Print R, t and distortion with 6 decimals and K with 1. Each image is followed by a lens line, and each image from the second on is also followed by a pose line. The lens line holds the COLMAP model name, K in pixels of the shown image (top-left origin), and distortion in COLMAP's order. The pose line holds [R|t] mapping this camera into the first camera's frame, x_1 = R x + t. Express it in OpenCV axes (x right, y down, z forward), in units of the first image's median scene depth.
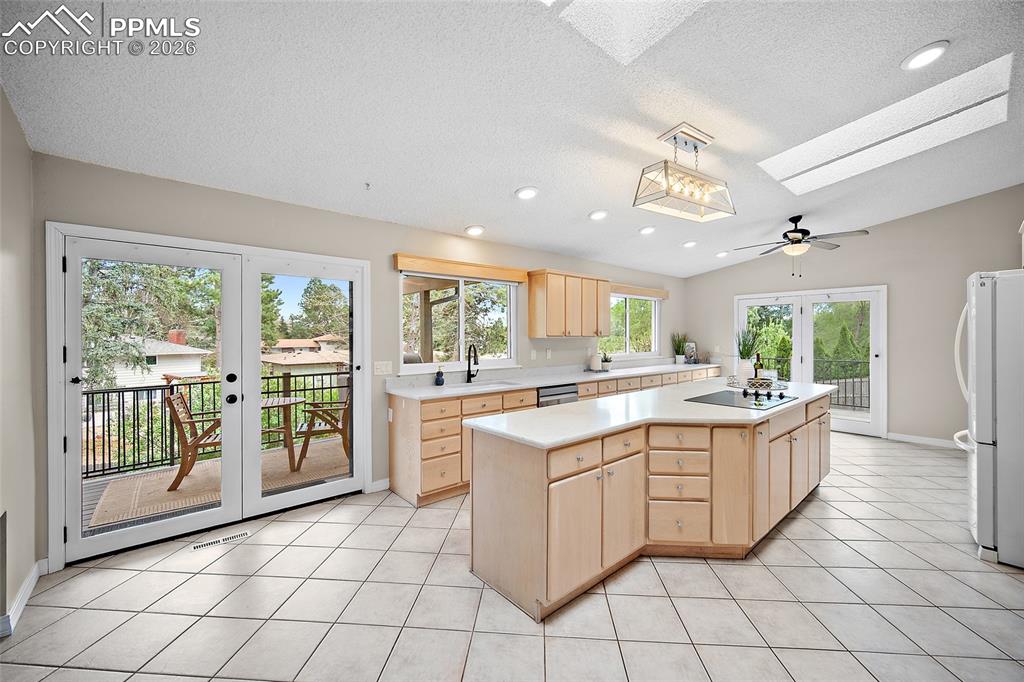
lens RADIAL K [[412.2, 0, 517.4], [0, 412.2, 337.7], [0, 0, 1]] dist [-0.000809, -0.000039]
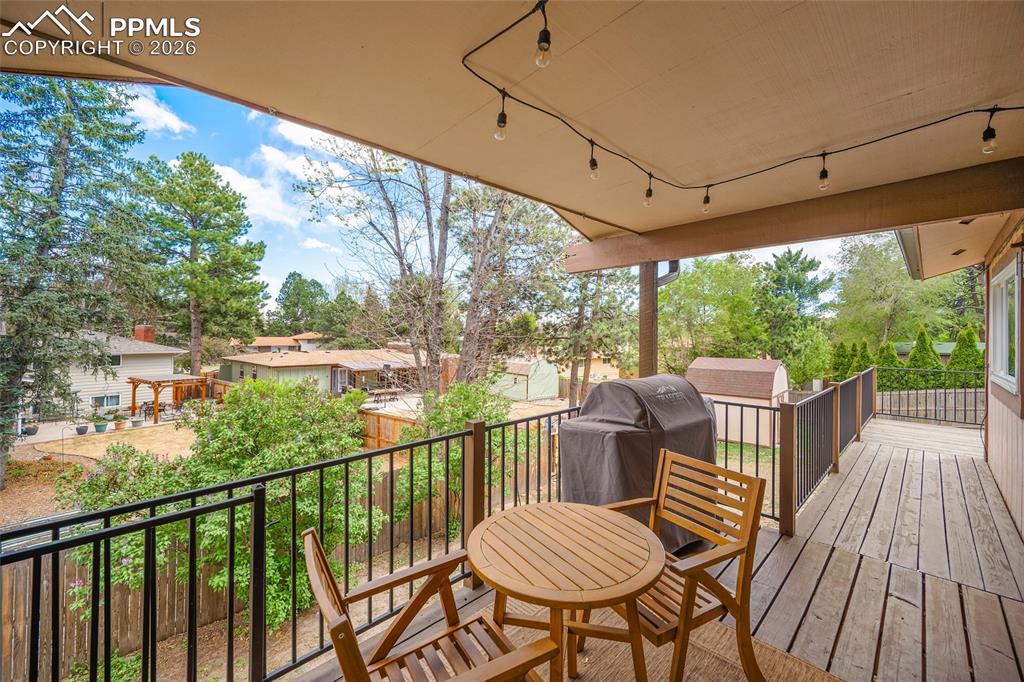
lens RADIAL K [[412.2, 0, 514.5], [0, 412.2, 336.1], [0, 0, 1]] dist [-0.000809, -0.000039]
pose [[0.998671, 0.012048, 0.050119, -0.148774], [-0.011798, 0.999916, -0.005287, -0.001765], [-0.050179, 0.004688, 0.998729, 0.151285]]
